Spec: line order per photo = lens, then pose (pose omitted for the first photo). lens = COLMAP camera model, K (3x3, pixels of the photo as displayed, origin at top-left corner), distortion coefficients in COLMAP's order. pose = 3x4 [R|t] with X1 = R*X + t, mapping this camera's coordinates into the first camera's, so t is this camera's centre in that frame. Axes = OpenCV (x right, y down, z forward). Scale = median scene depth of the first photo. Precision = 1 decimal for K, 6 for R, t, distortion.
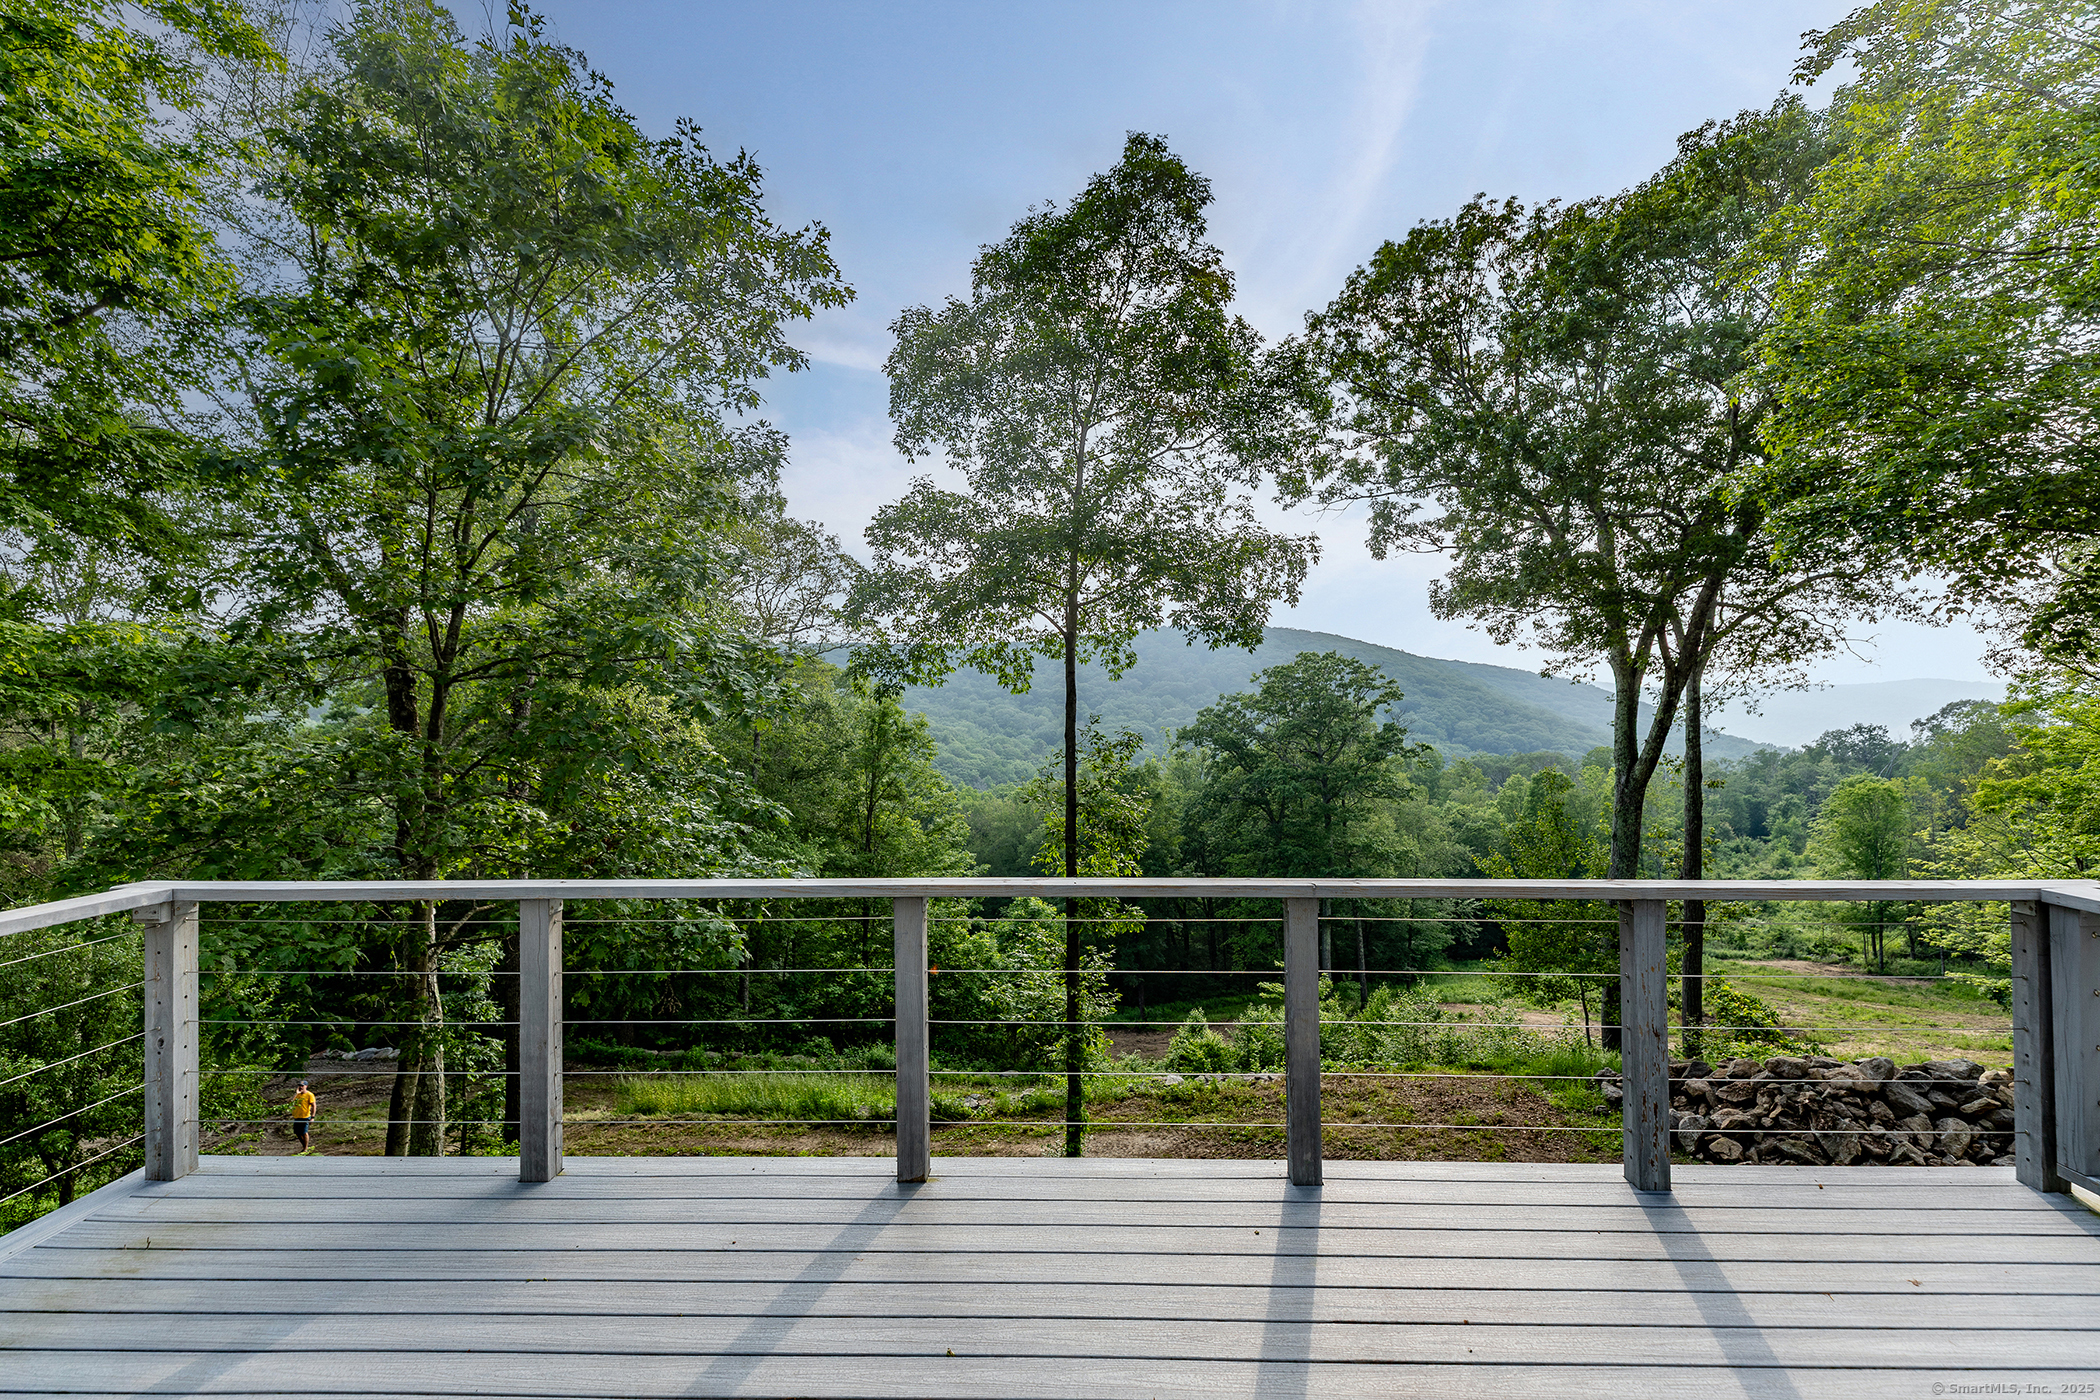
lens RADIAL K [[1010.2, 0, 1050.0], [0, 1010.2, 700.0], [0, 0, 1]] dist [0.019553, -0.000085]
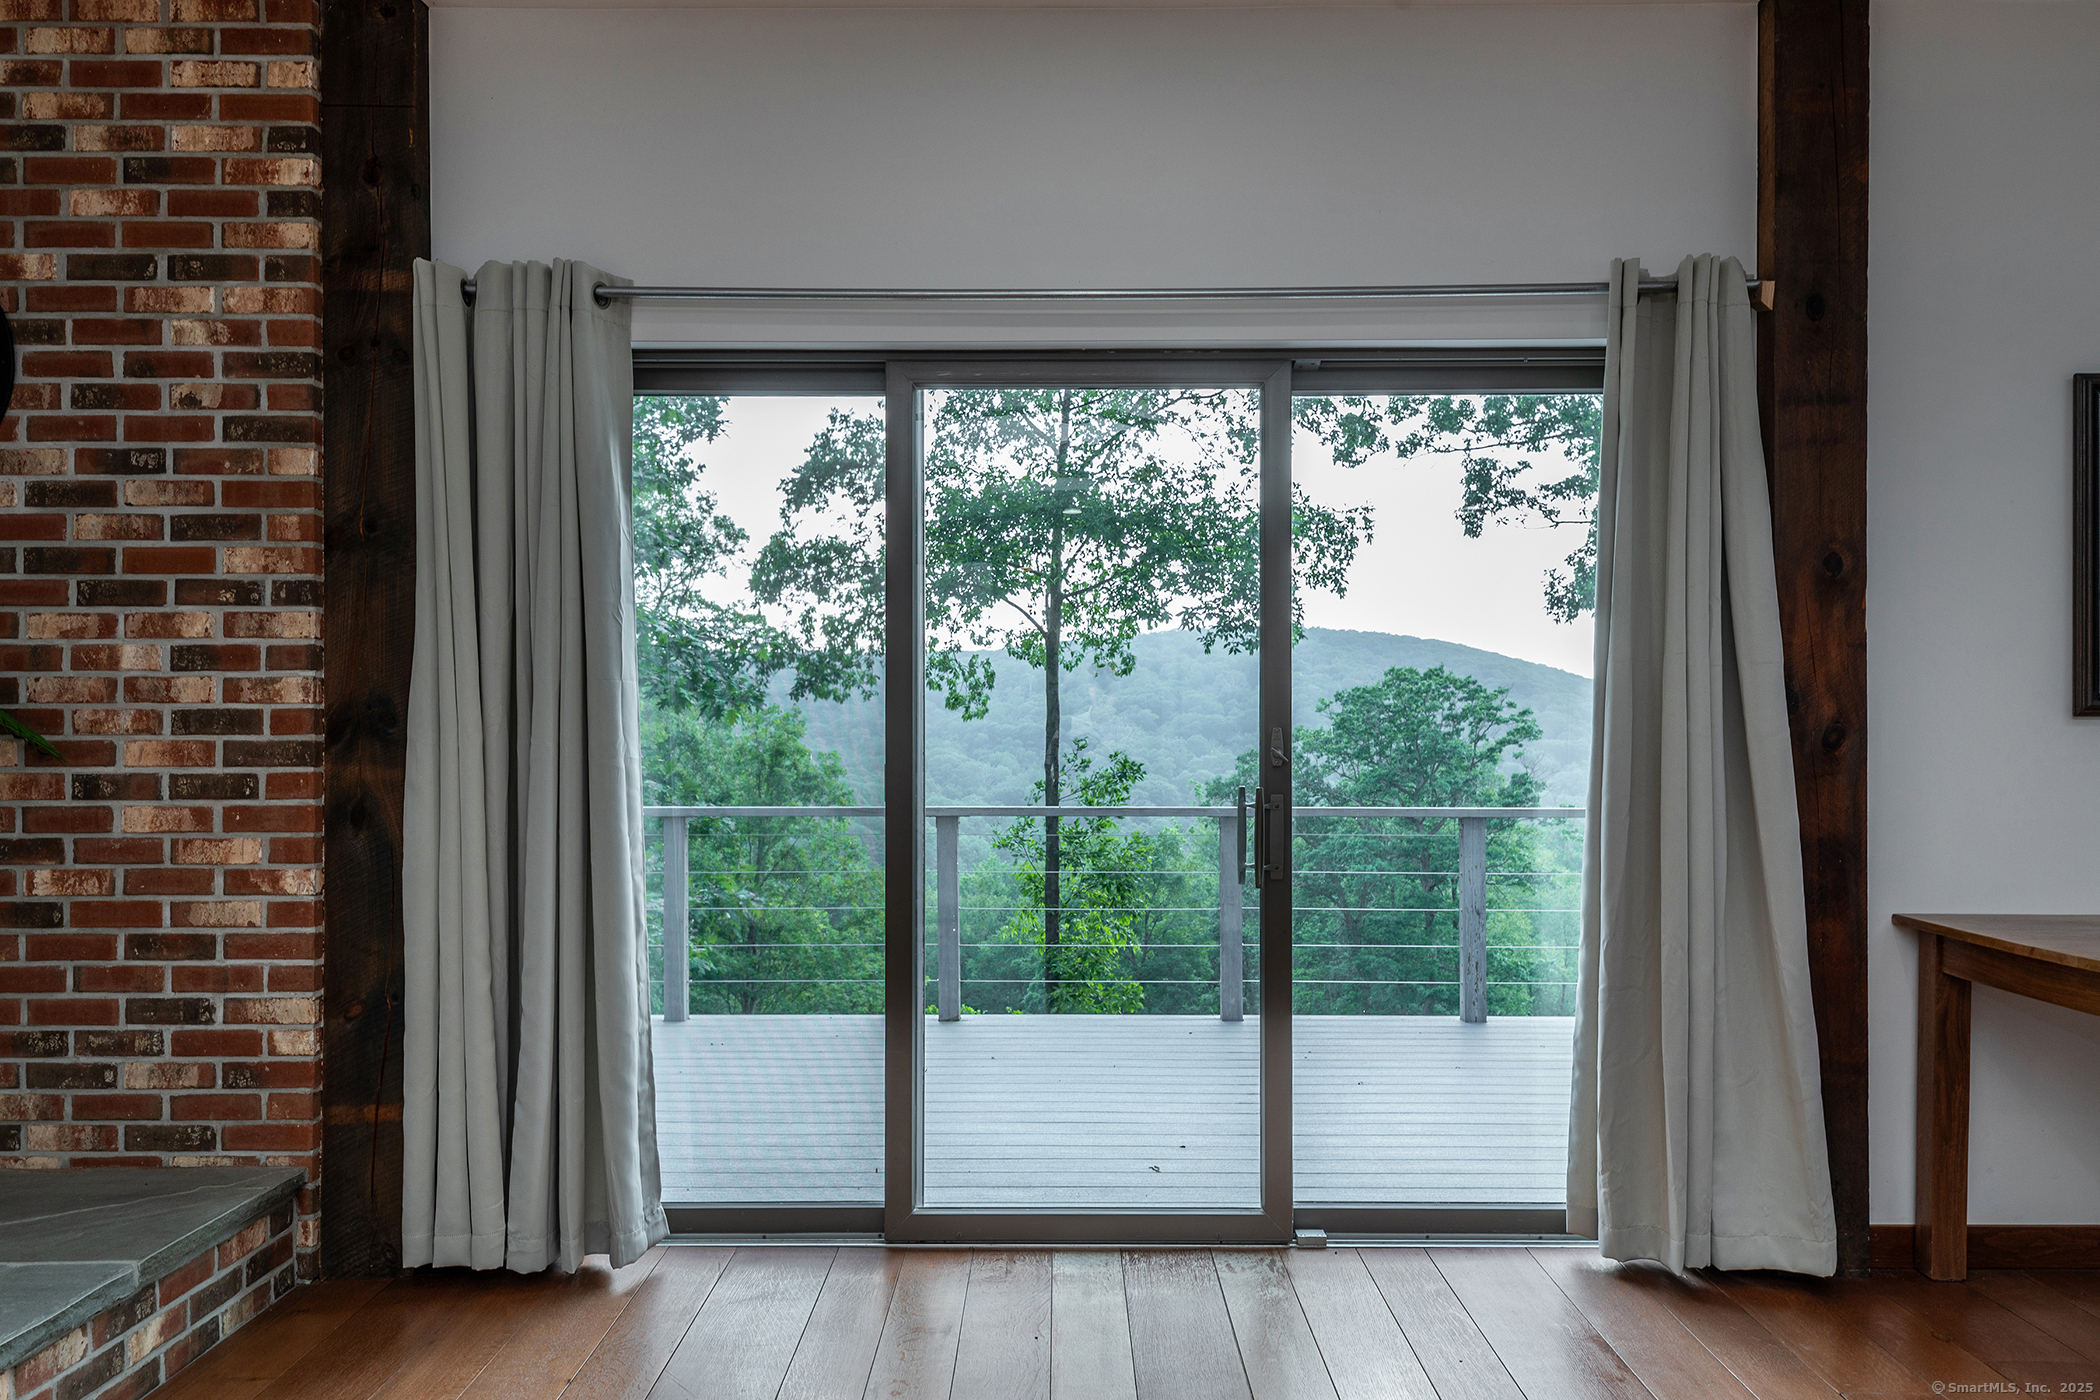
lens RADIAL K [[1592.2, 0, 1052.5], [0, 1592.2, 738.3], [0, 0, 1]] dist [0.021516, -0.008507]
pose [[0.999711, 0.005994, 0.023281, -0.004705], [-0.005925, 0.999978, -0.003011, 0.010735], [-0.023299, 0.002873, 0.999724, -0.135362]]
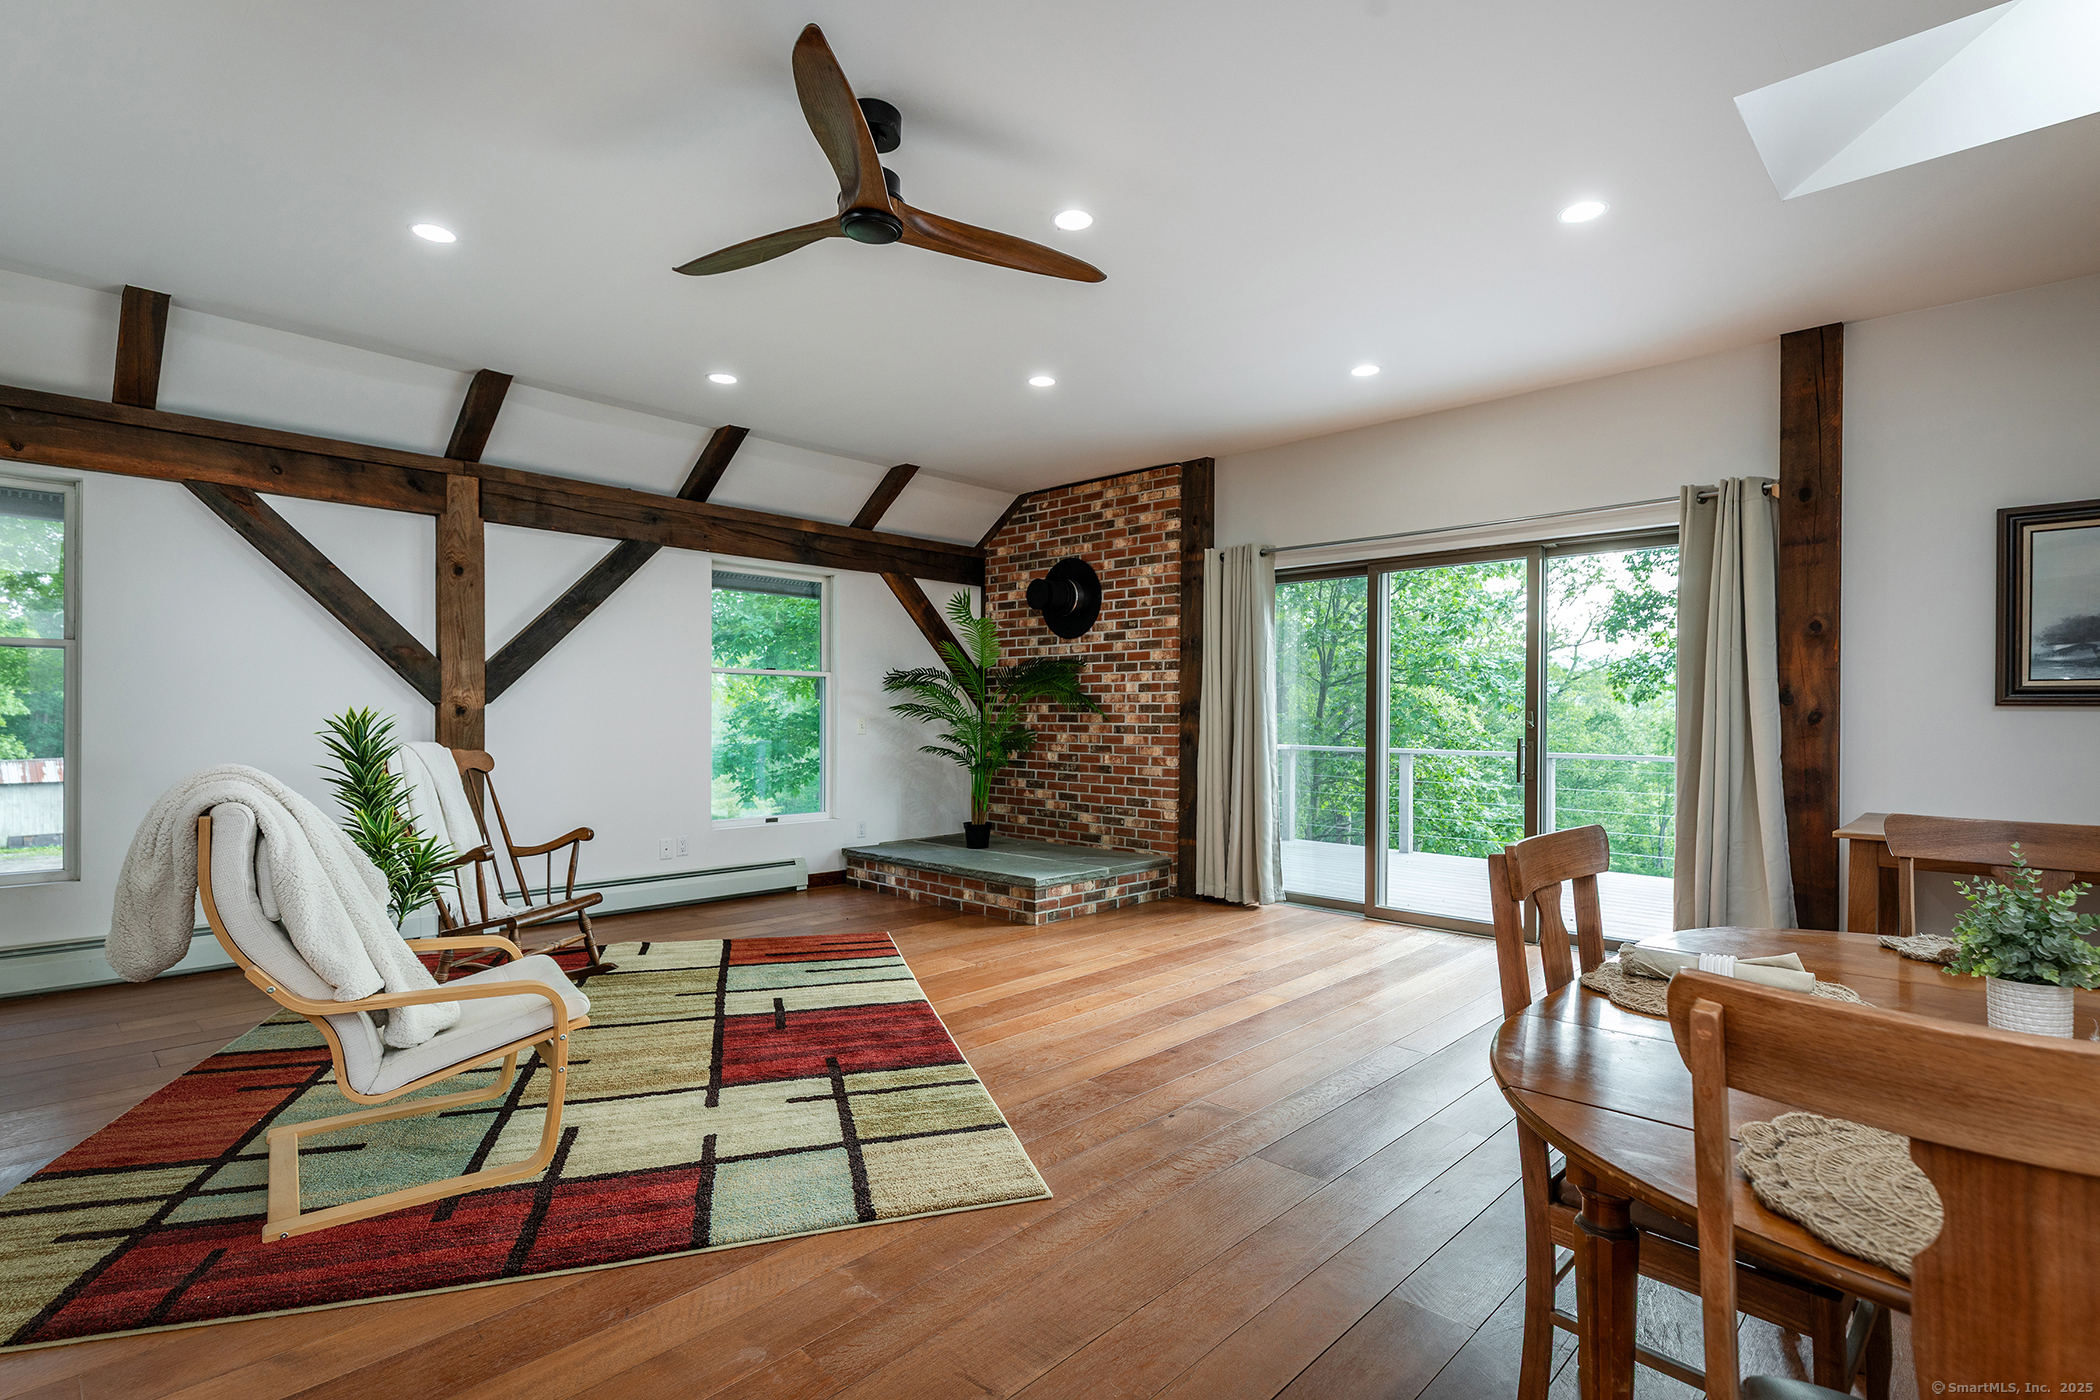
lens RADIAL K [[1010.2, 0, 1050.0], [0, 1010.2, 700.0], [0, 0, 1]] dist [0.019553, -0.000085]
pose [[0.737211, 0.000463, -0.675663, 0.076566], [-0.011583, 0.999861, -0.011952, 0.010571], [0.675564, 0.016637, 0.737114, -0.201185]]
